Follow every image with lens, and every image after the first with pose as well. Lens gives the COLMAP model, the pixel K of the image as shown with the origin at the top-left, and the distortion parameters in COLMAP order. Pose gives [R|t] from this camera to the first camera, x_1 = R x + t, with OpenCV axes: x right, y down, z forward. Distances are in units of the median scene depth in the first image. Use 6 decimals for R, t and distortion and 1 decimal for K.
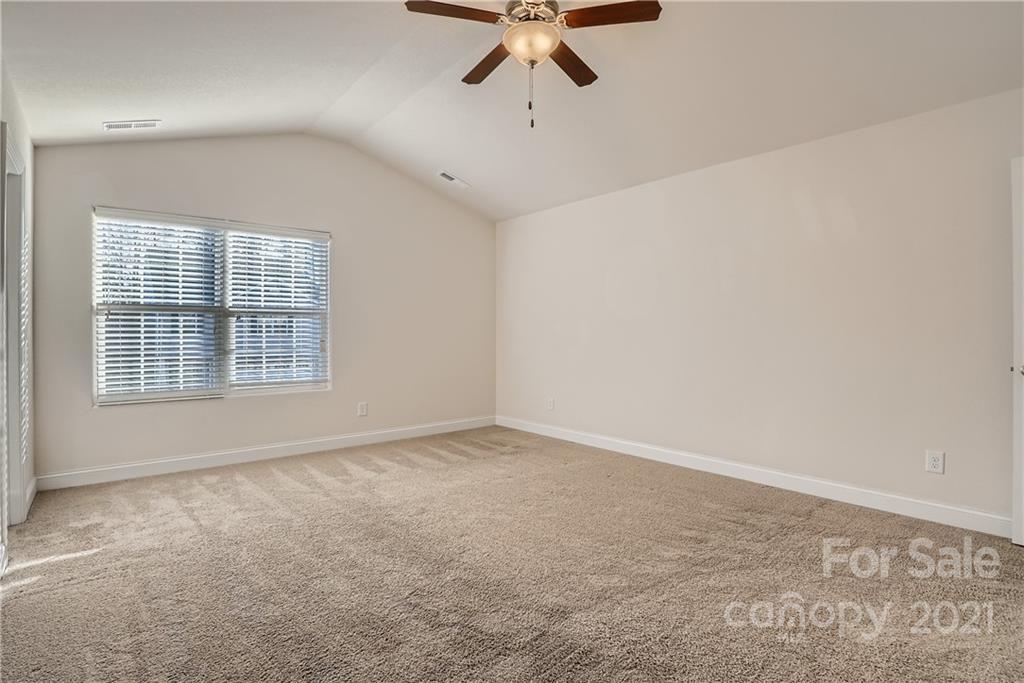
lens RADIAL K [[501.0, 0, 517.0], [0, 501.0, 340.9], [0, 0, 1]] dist [-0.041067, 0.006765]
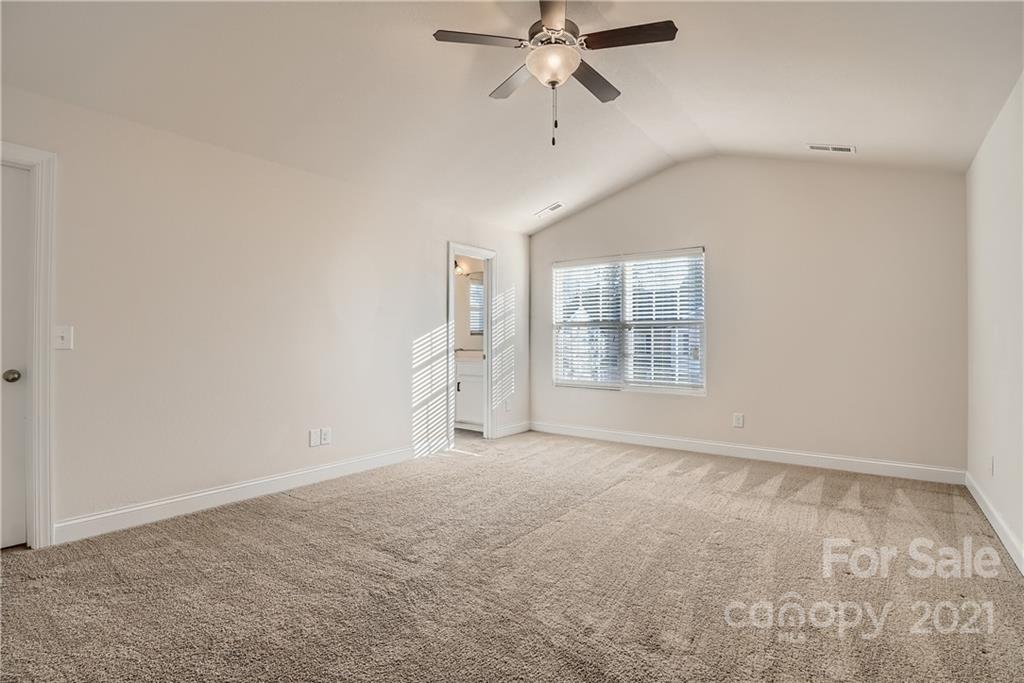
lens RADIAL K [[501.0, 0, 518.8], [0, 501.0, 340.5], [0, 0, 1]] dist [-0.041067, 0.006765]
pose [[0.240381, 0.001436, -0.970678, 0.612441], [-0.025127, 0.999673, -0.004744, -0.003852], [0.970353, 0.025531, 0.240338, 0.406909]]
